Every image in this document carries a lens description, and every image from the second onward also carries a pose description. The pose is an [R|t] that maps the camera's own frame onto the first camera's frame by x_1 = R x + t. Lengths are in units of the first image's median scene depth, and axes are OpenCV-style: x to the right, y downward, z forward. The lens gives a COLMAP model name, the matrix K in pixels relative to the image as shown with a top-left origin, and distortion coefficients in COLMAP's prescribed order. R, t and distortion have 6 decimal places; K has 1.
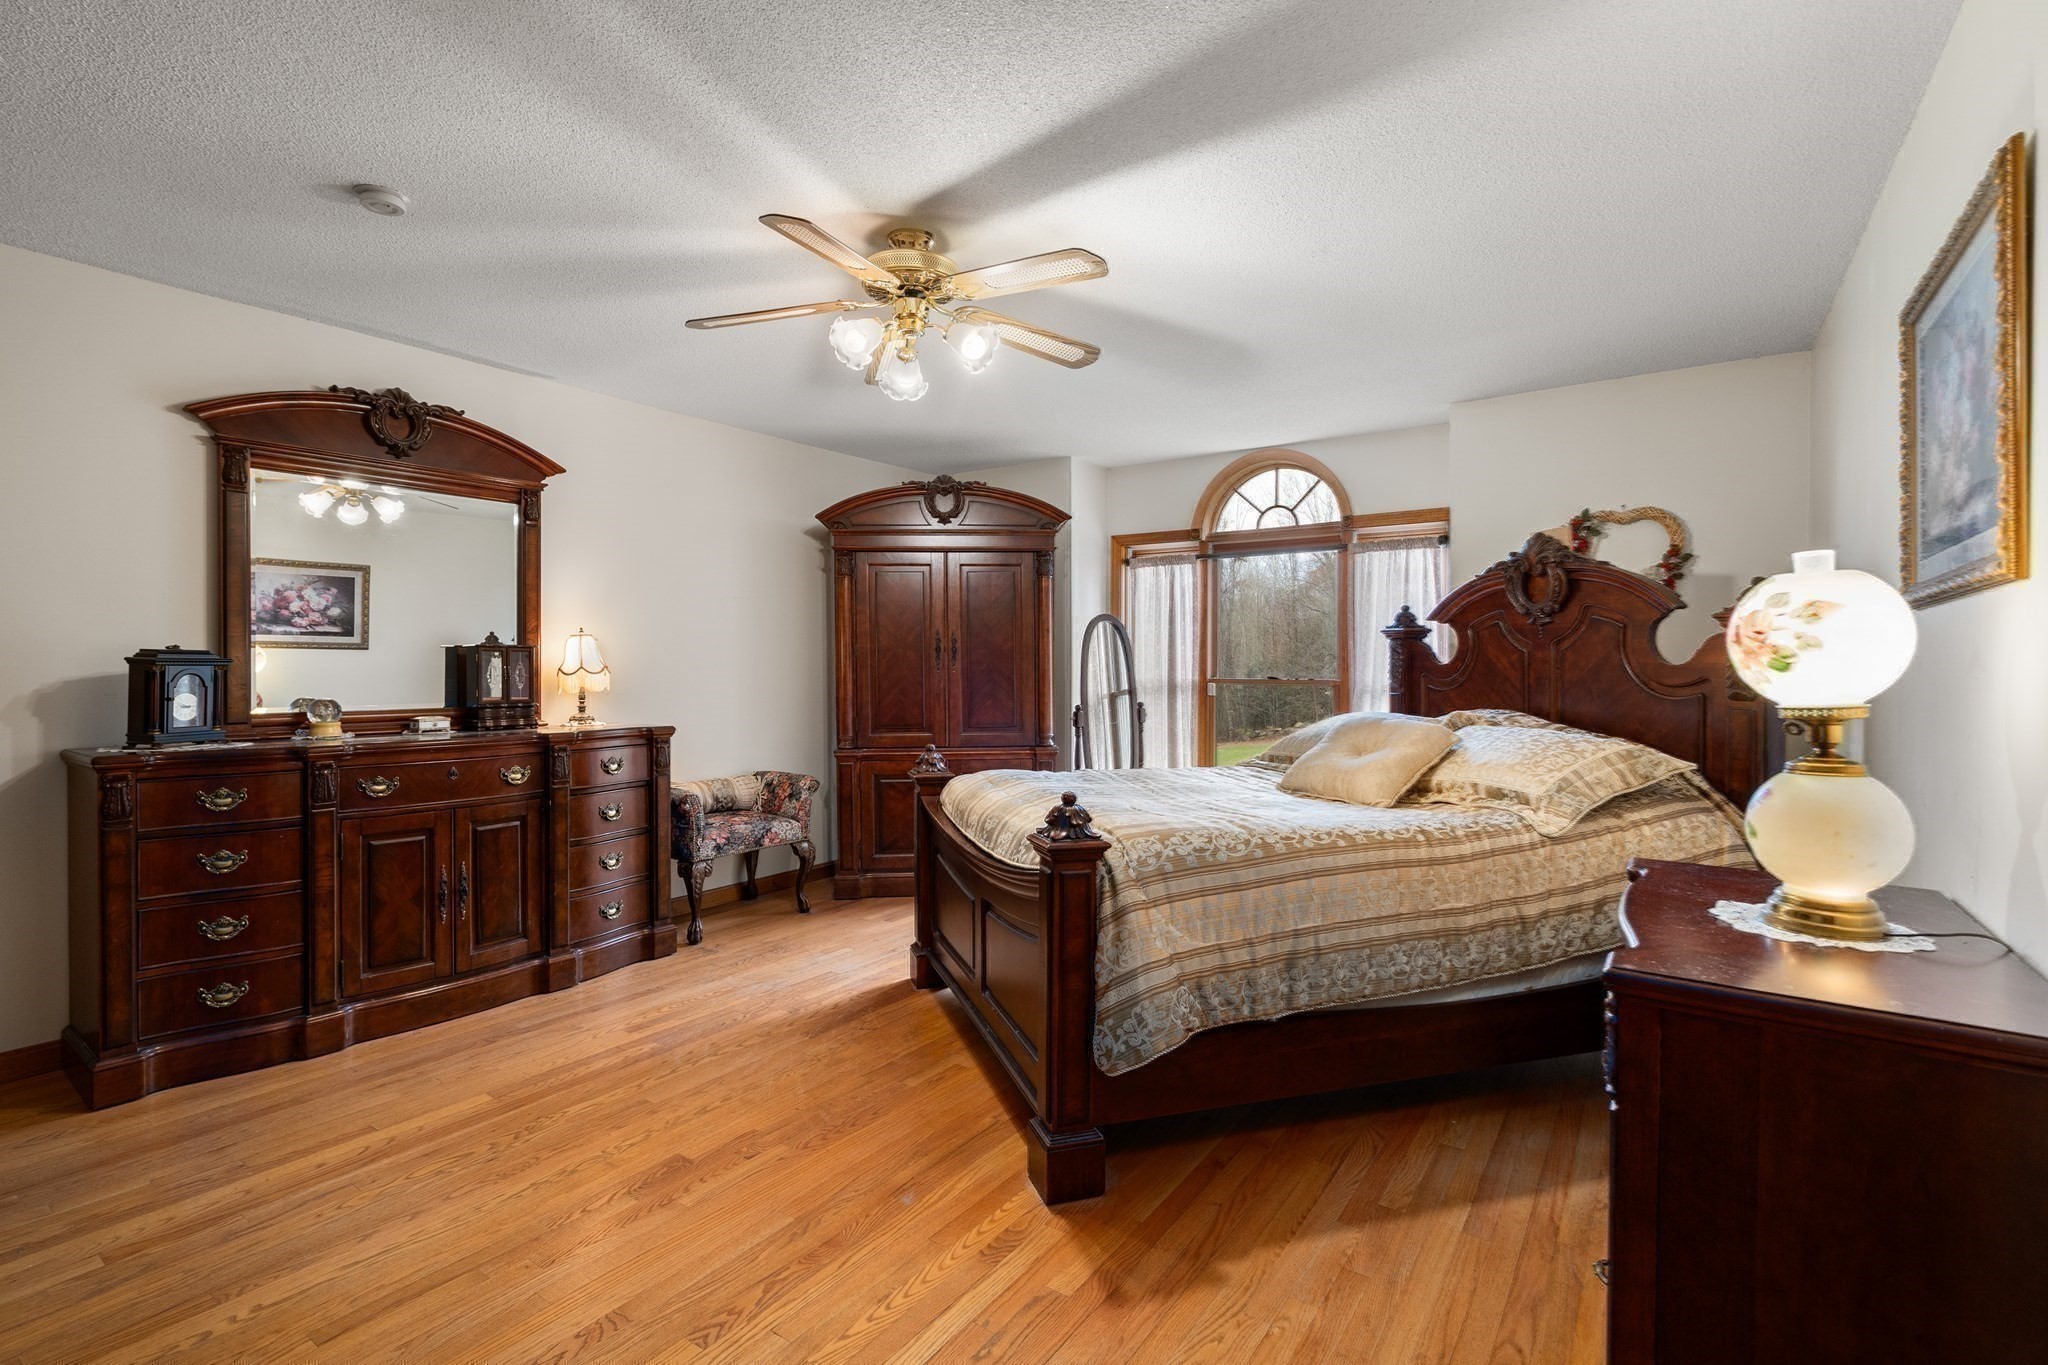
lens RADIAL K [[942.8, 0, 1024.0], [0, 942.8, 682.5], [0, 0, 1]] dist [-0.000312, 0.000026]
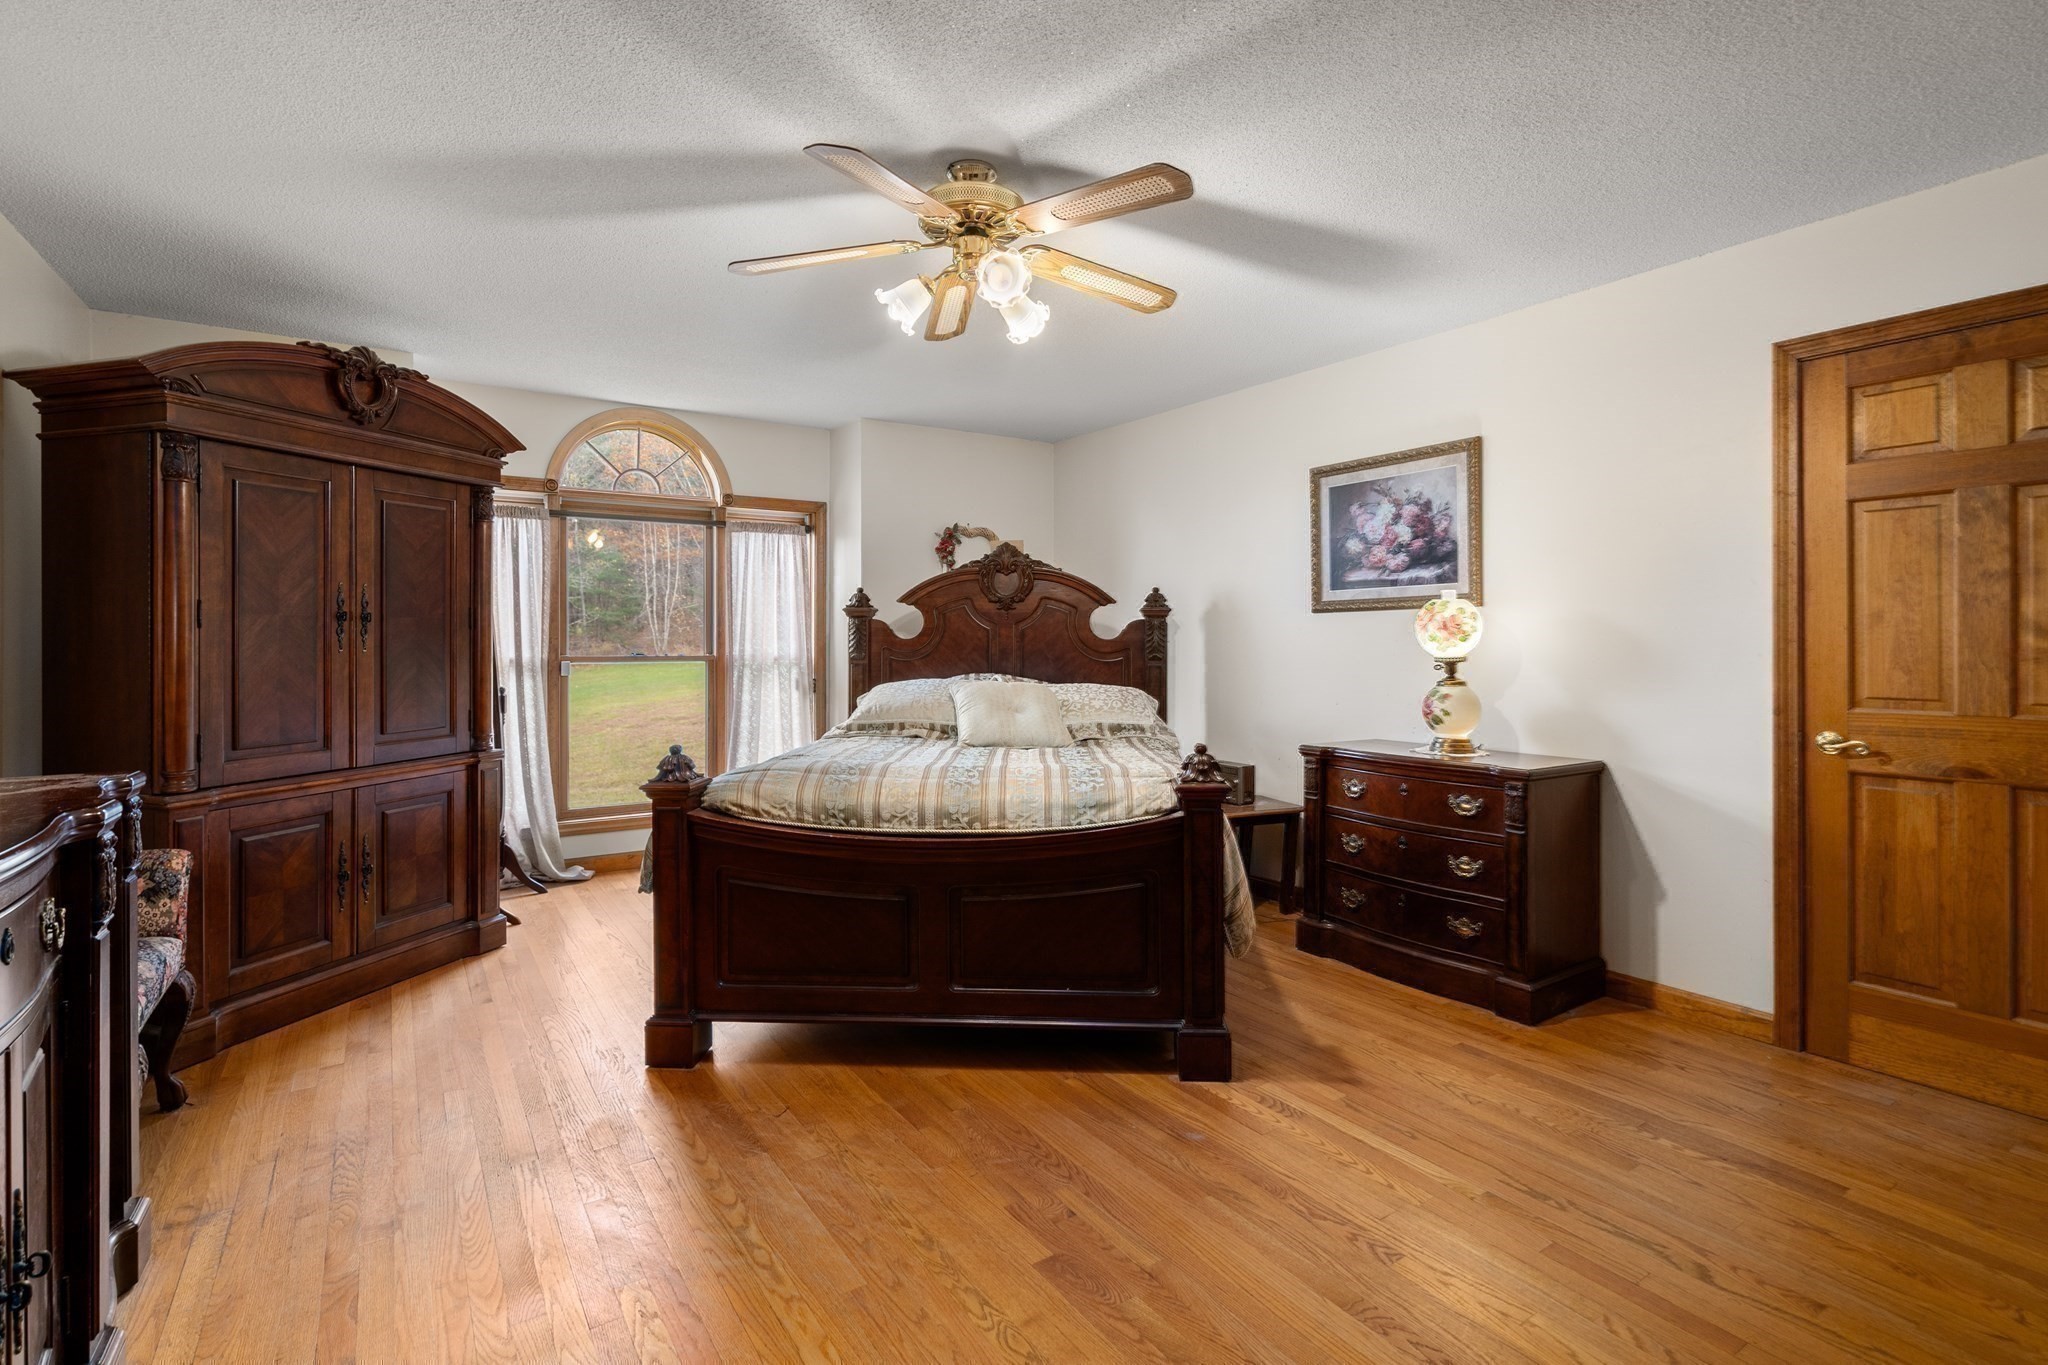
lens RADIAL K [[952.3, 0, 1024.2], [0, 952.3, 650.6], [0, 0, 1]] dist [-0.003062, -0.000107]
pose [[0.369223, -0.010343, 0.929283, -0.931091], [0.019066, 0.999812, 0.003553, -0.009006], [-0.929145, 0.016406, 0.369351, 0.602444]]
